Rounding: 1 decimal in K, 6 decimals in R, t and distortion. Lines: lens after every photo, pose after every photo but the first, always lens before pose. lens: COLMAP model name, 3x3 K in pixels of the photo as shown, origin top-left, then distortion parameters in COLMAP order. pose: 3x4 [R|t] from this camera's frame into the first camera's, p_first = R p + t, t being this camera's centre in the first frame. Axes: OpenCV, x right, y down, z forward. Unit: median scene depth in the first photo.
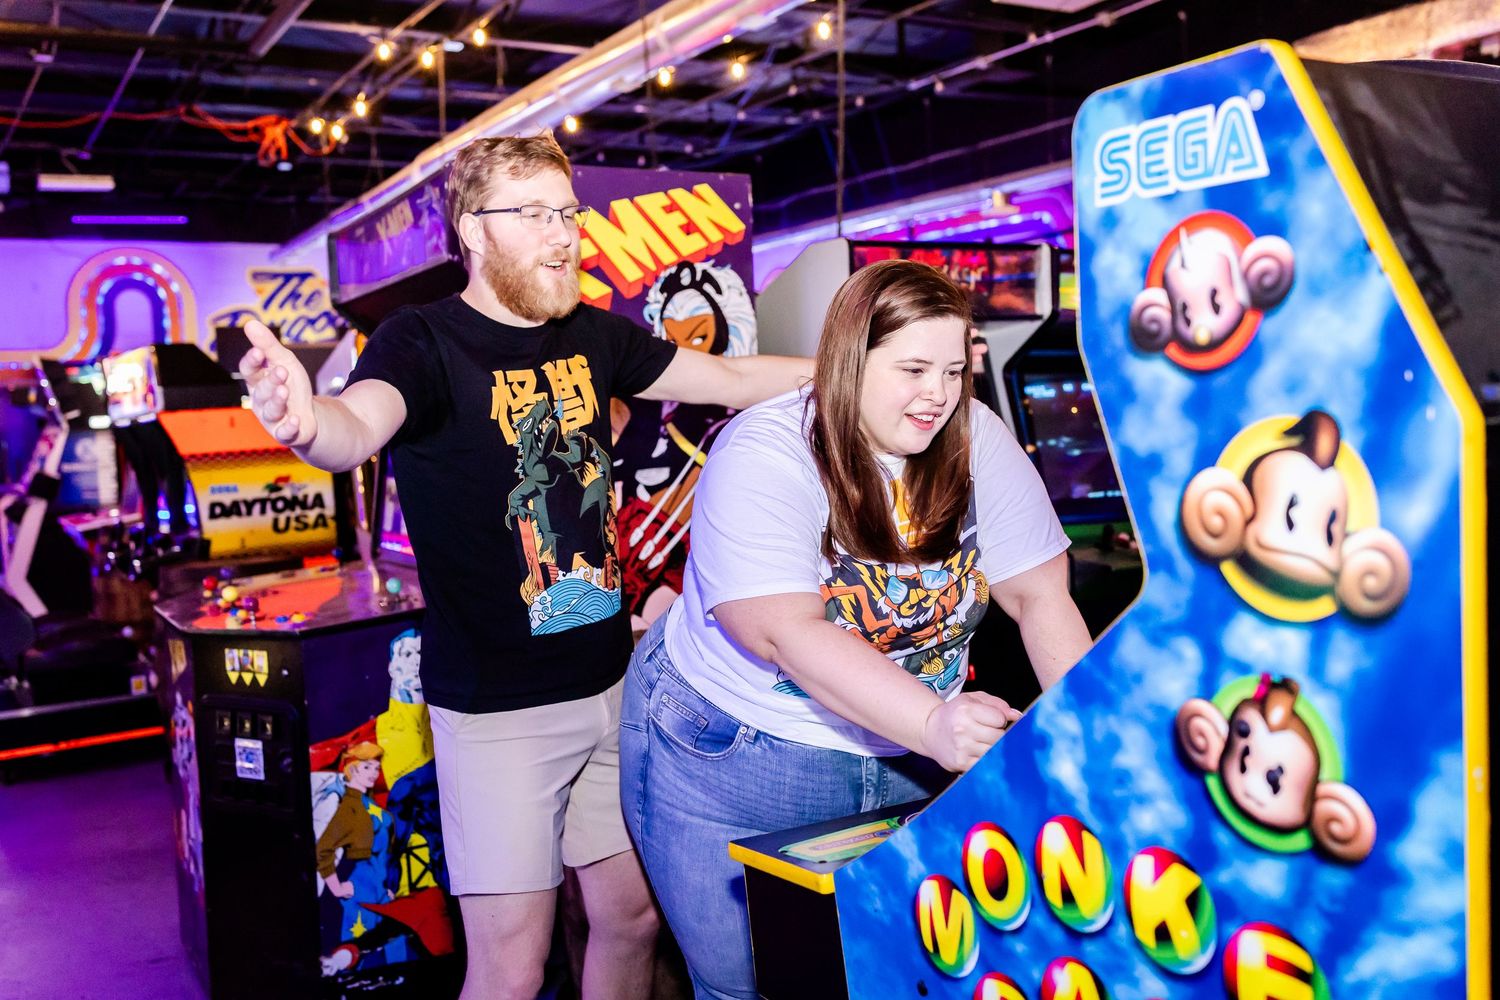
lens RADIAL K [[1496.6, 0, 744.9], [0, 1496.6, 501.2], [0, 0, 1]] dist [0.004705, -0.013442]
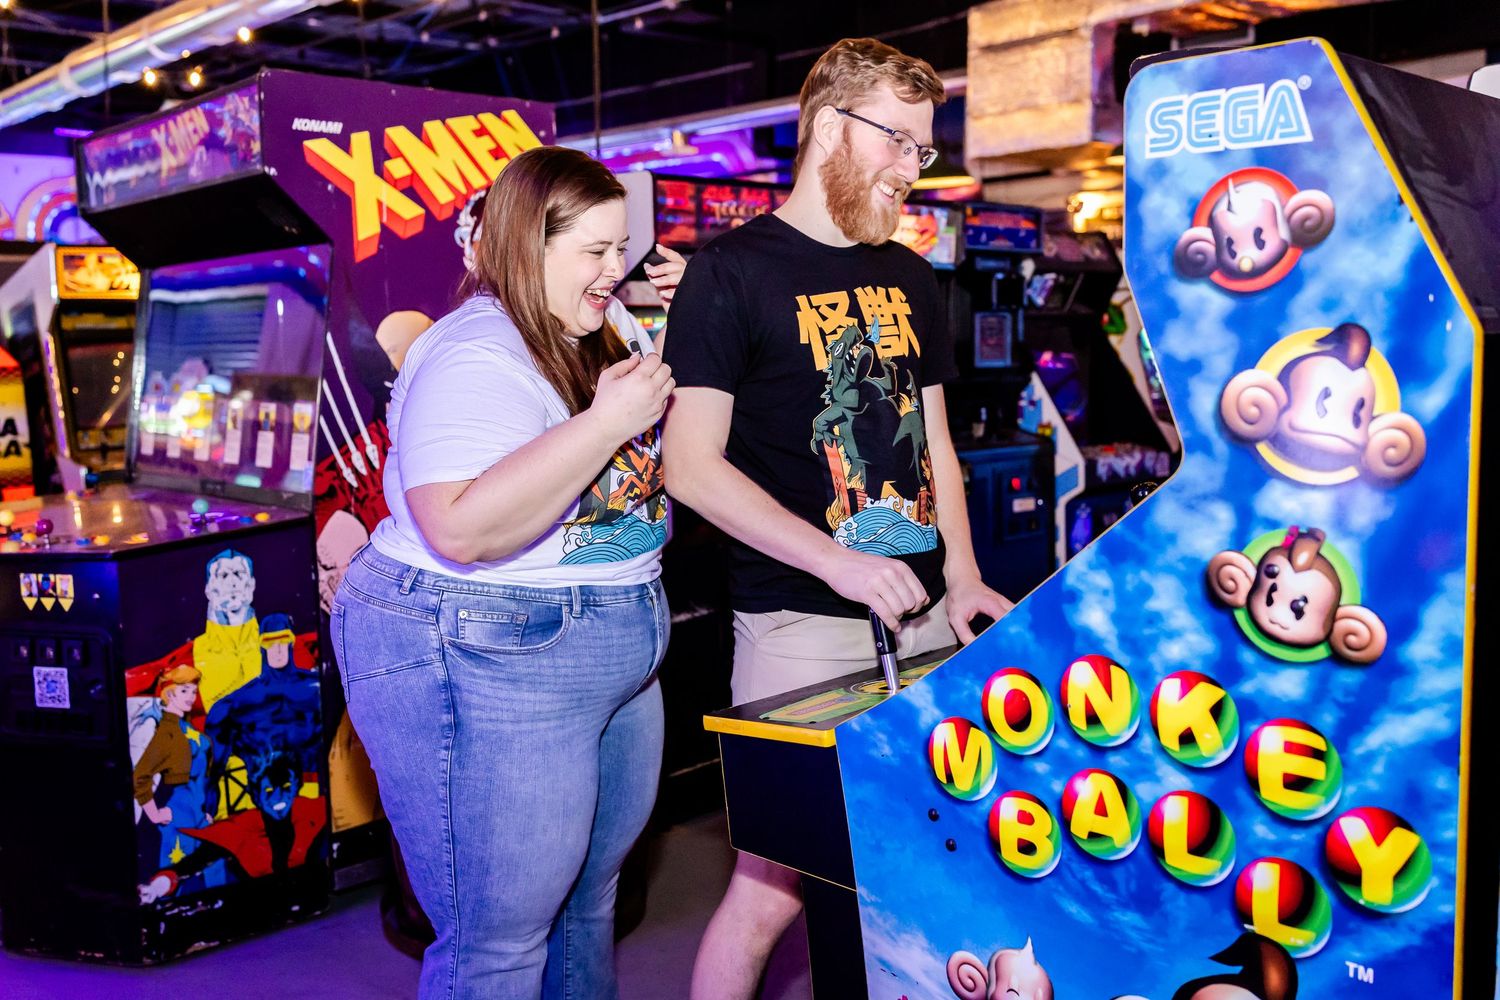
lens RADIAL K [[1508.6, 0, 762.8], [0, 1508.6, 508.2], [0, 0, 1]] dist [0.008613, -0.025075]
pose [[0.964050, -0.008432, 0.265585, -0.149403], [-0.003124, 0.999068, 0.043059, 0.014524], [-0.265701, -0.042341, 0.963125, -0.047628]]
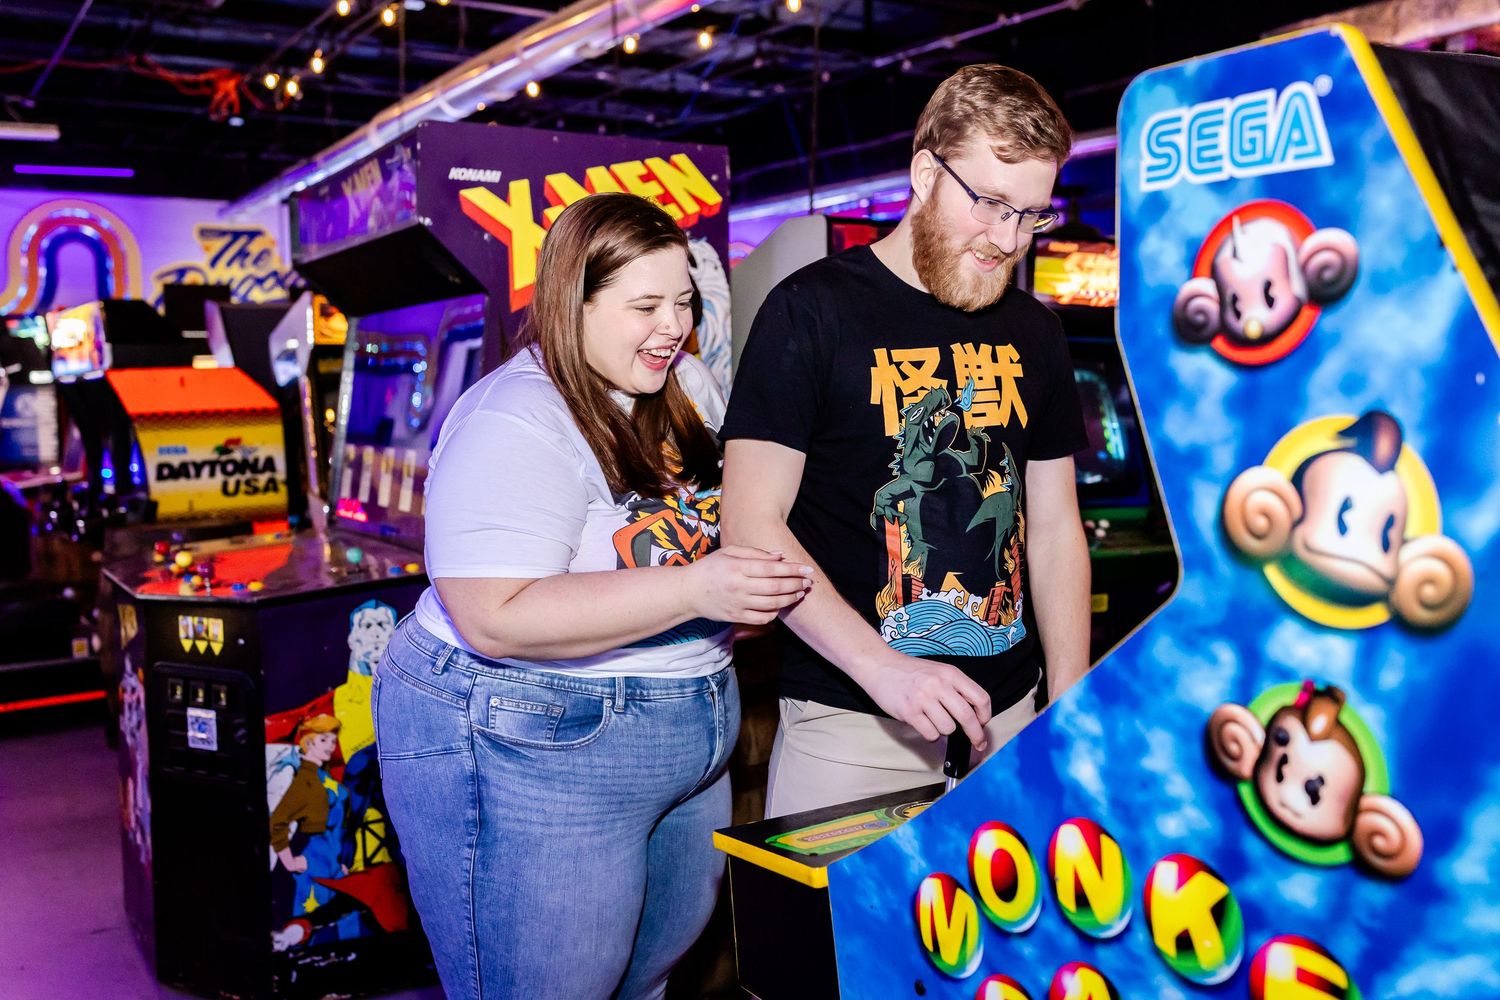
lens RADIAL K [[1494.0, 0, 742.5], [0, 1494.0, 506.7], [0, 0, 1]] dist [0.005566, -0.016944]
pose [[0.998952, 0.026826, 0.037088, -0.019113], [-0.027596, 0.999411, 0.020407, -0.002392], [-0.036519, -0.021410, 0.999104, 0.016483]]
